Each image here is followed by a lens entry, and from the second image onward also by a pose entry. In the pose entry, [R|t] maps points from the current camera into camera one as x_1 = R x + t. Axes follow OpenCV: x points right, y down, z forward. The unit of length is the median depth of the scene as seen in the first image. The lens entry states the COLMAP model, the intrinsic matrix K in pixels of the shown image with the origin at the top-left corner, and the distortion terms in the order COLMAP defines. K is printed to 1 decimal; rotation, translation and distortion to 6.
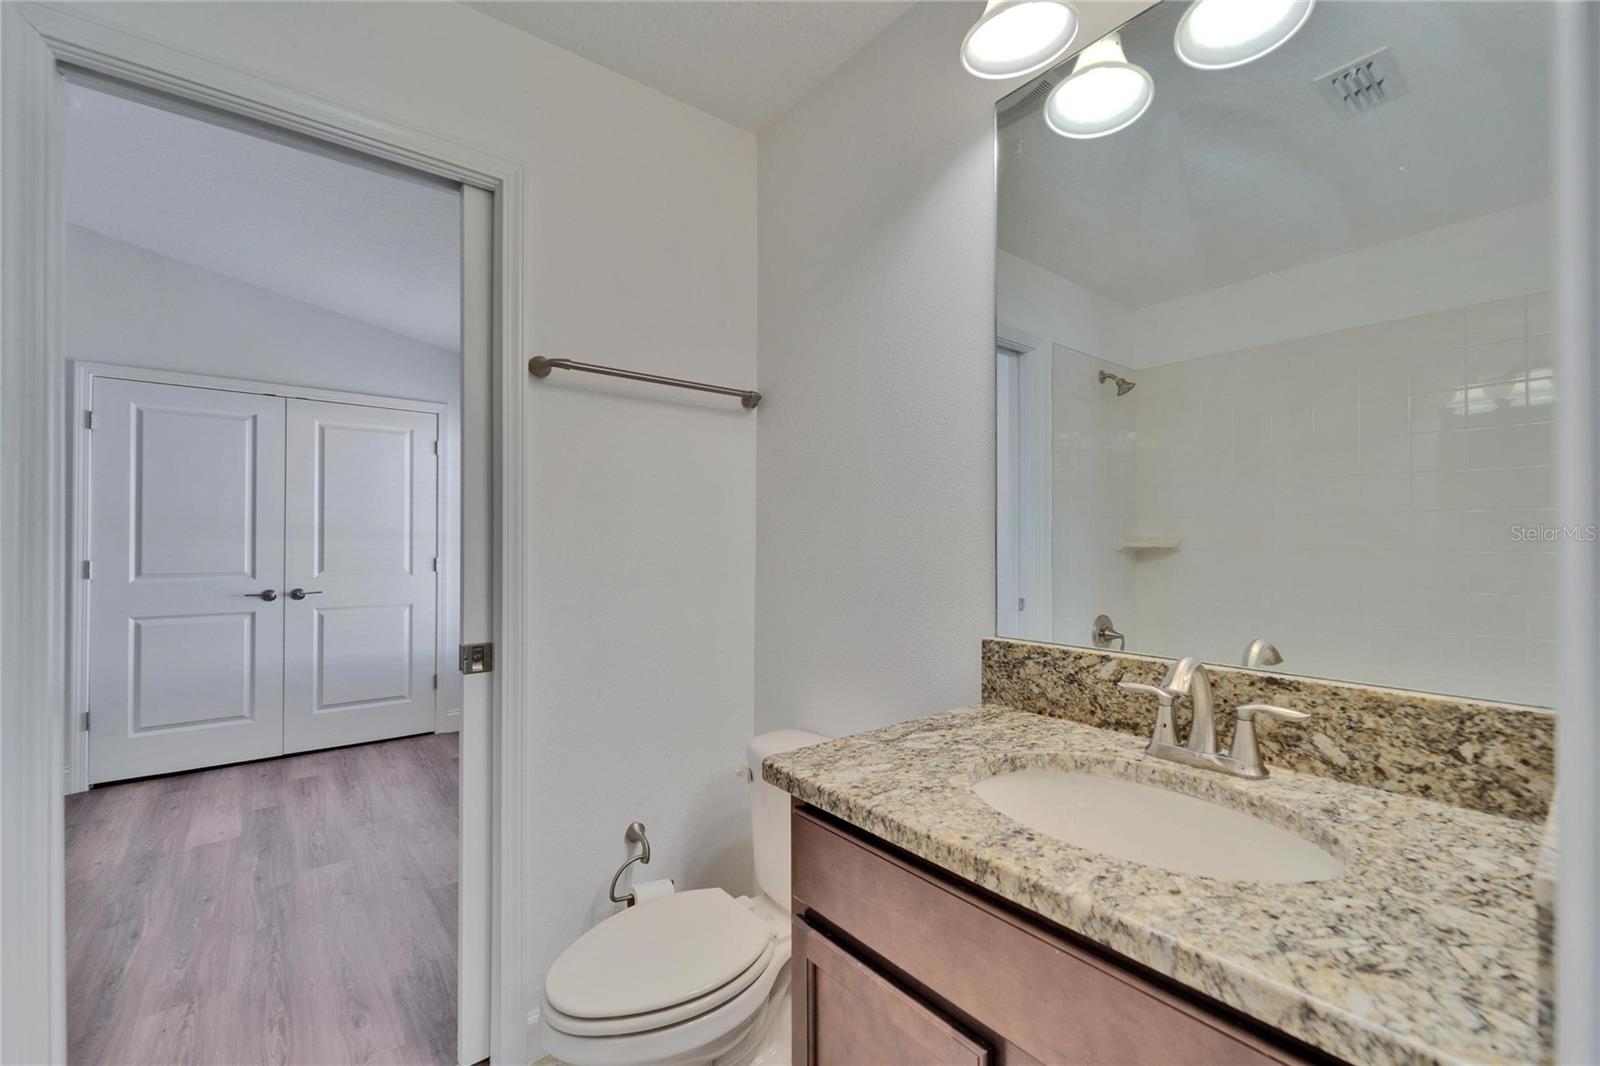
lens RADIAL K [[660.6, 0, 794.2], [0, 660.6, 538.3], [0, 0, 1]] dist [0.000360, -0.000301]
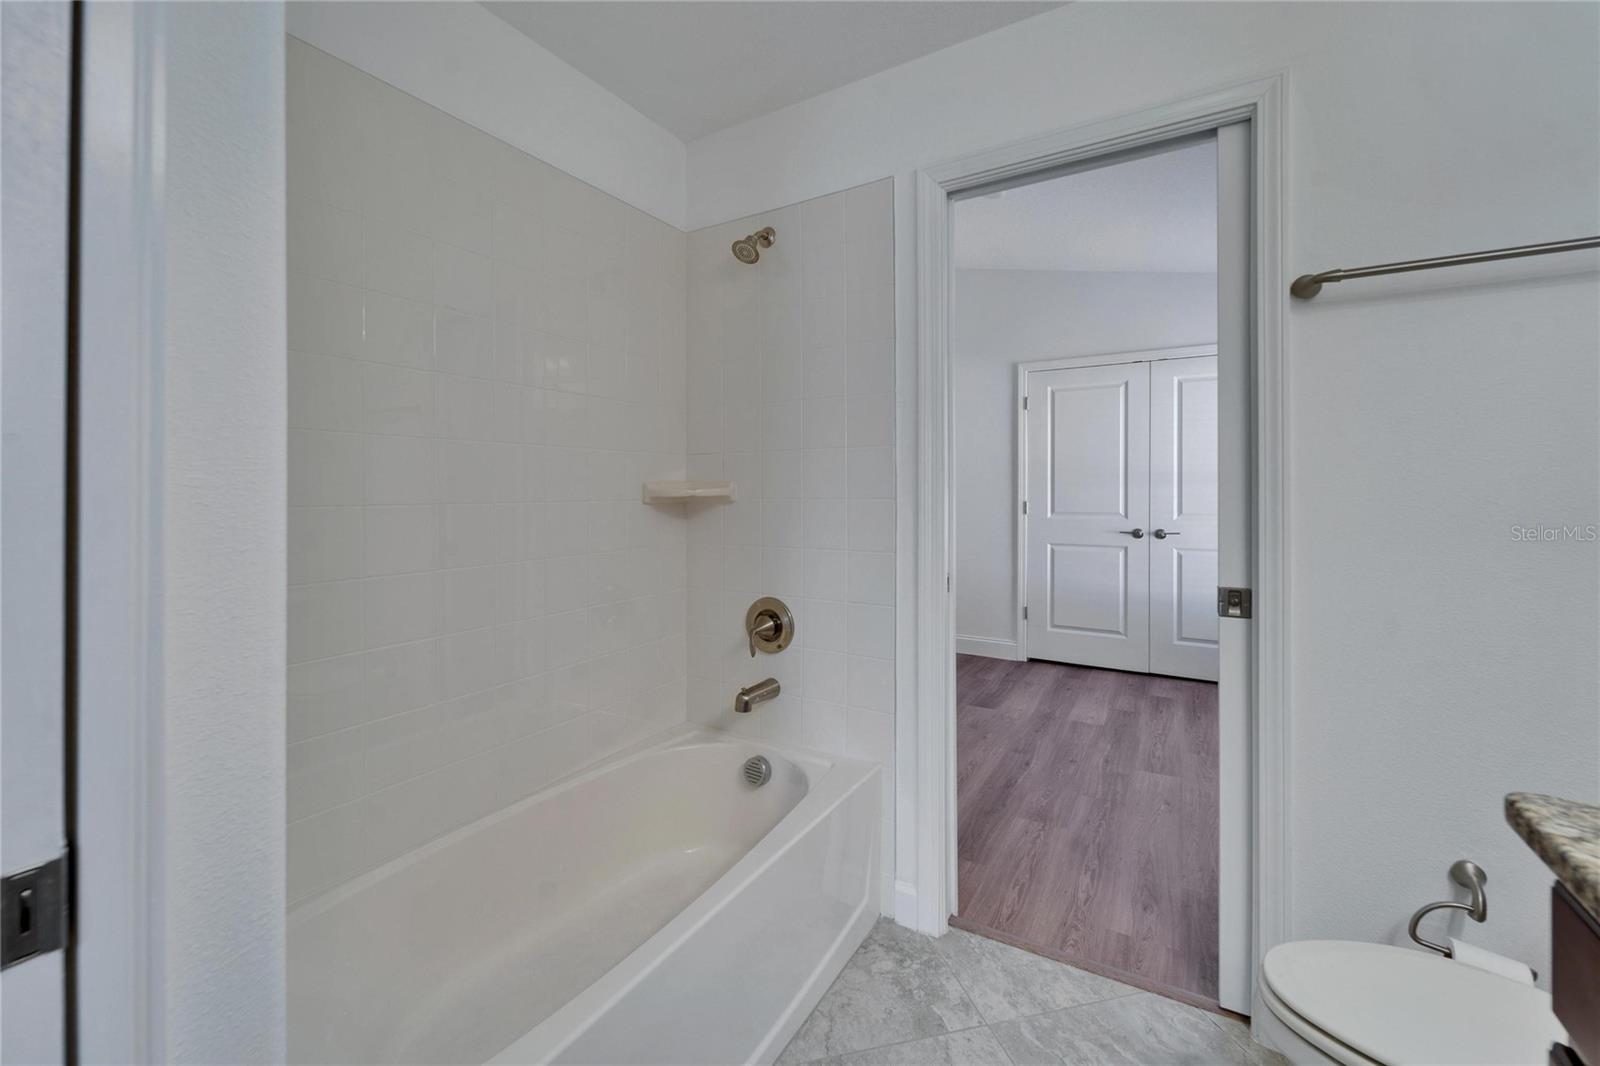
lens RADIAL K [[666.3, 0, 799.4], [0, 666.3, 489.9], [0, 0, 1]] dist [-0.000492, -0.000188]
pose [[0.362181, -0.002674, -0.932104, 0.130190], [0.009286, 0.999957, 0.000739, 0.004295], [0.932062, -0.008923, 0.362190, 0.023035]]
